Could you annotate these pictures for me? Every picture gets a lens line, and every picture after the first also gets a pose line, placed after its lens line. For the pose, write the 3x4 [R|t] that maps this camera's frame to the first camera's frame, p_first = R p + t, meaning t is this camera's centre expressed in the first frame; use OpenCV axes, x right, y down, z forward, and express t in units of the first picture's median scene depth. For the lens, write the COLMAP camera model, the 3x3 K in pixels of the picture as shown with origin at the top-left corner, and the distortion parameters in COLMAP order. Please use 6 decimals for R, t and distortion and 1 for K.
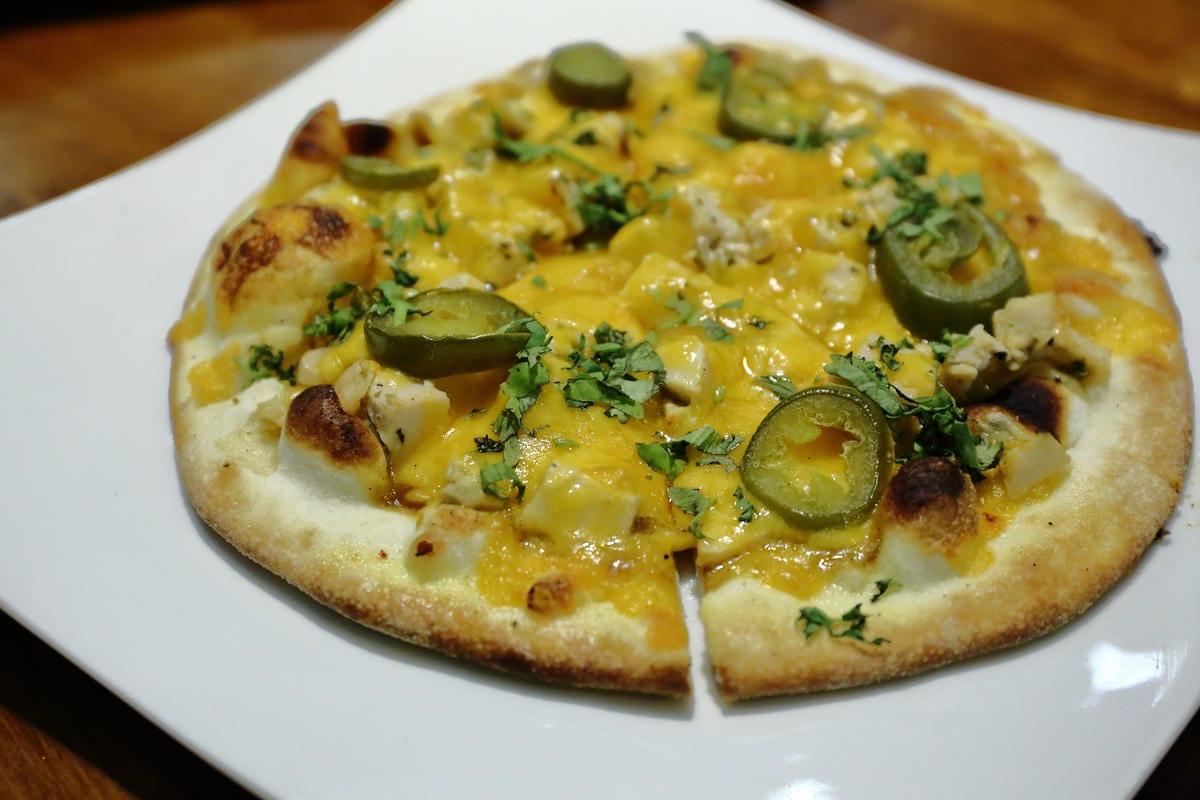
lens RADIAL K [[1931.9, 0, 600.0], [0, 1931.9, 400.0], [0, 0, 1]] dist [-0.009763, 0.068038]
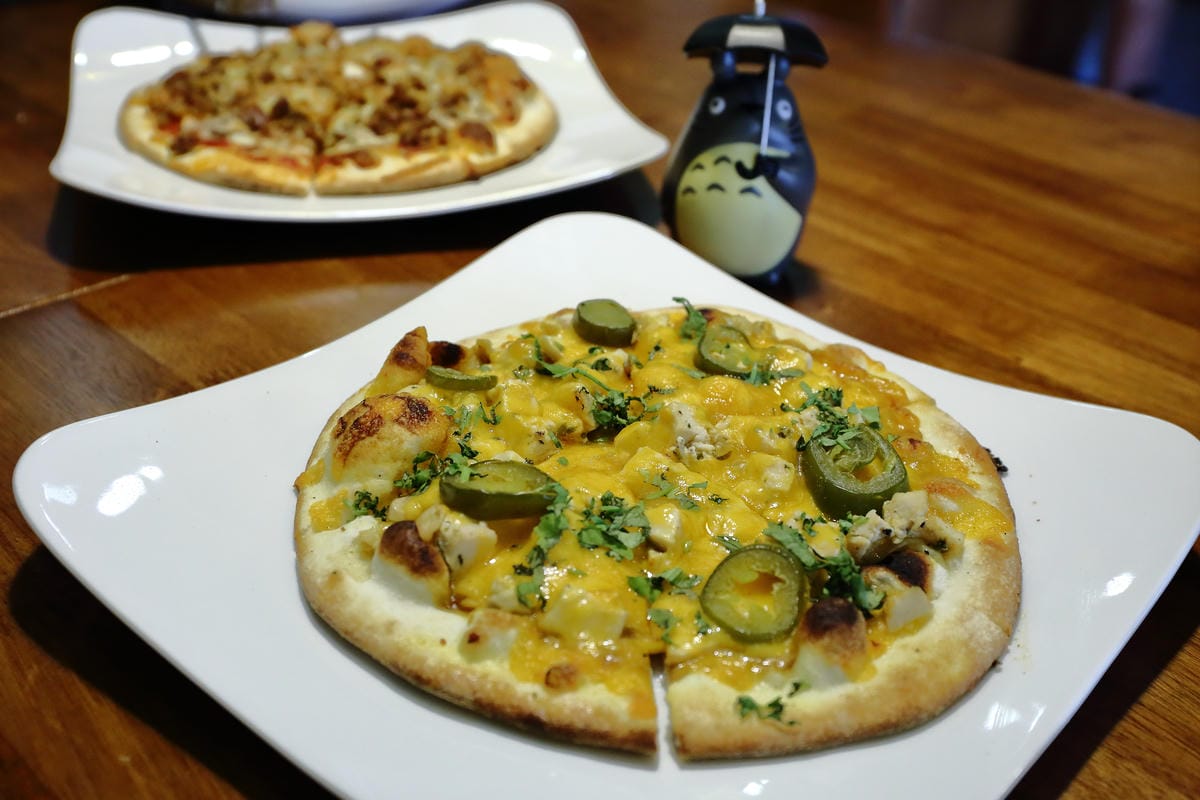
lens RADIAL K [[1525.5, 0, 600.0], [0, 1525.5, 400.0], [0, 0, 1]] dist [-0.026577, 0.013562]
pose [[0.997771, 0.066055, 0.009511, -0.019782], [-0.064230, 0.989189, -0.131833, 0.042948], [-0.018117, 0.130928, 0.991226, -0.116856]]
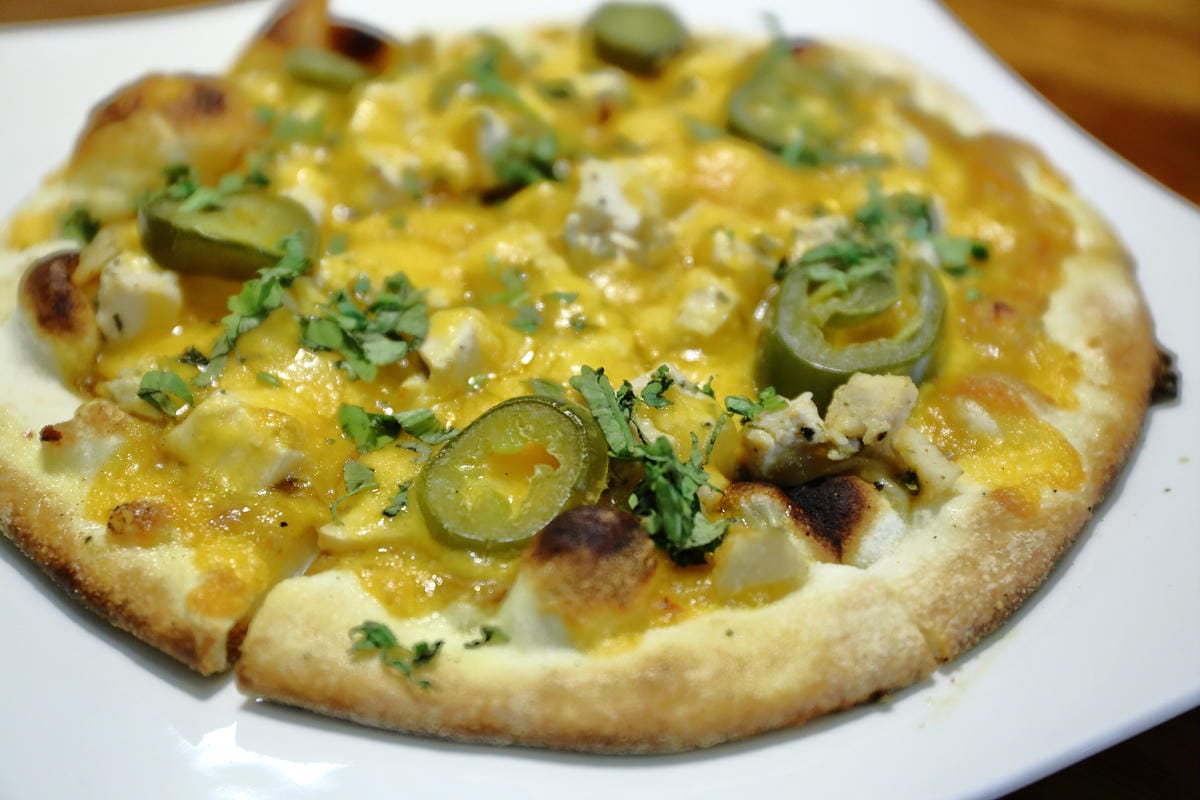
lens RADIAL K [[2274.0, 0, 600.0], [0, 2274.0, 400.0], [0, 0, 1]] dist [-0.013837, -0.257222]
pose [[0.891518, 0.269957, -0.363757, 0.480733], [-0.289957, 0.957040, -0.000391, -0.011230], [0.348025, 0.105822, 0.931494, 0.099810]]
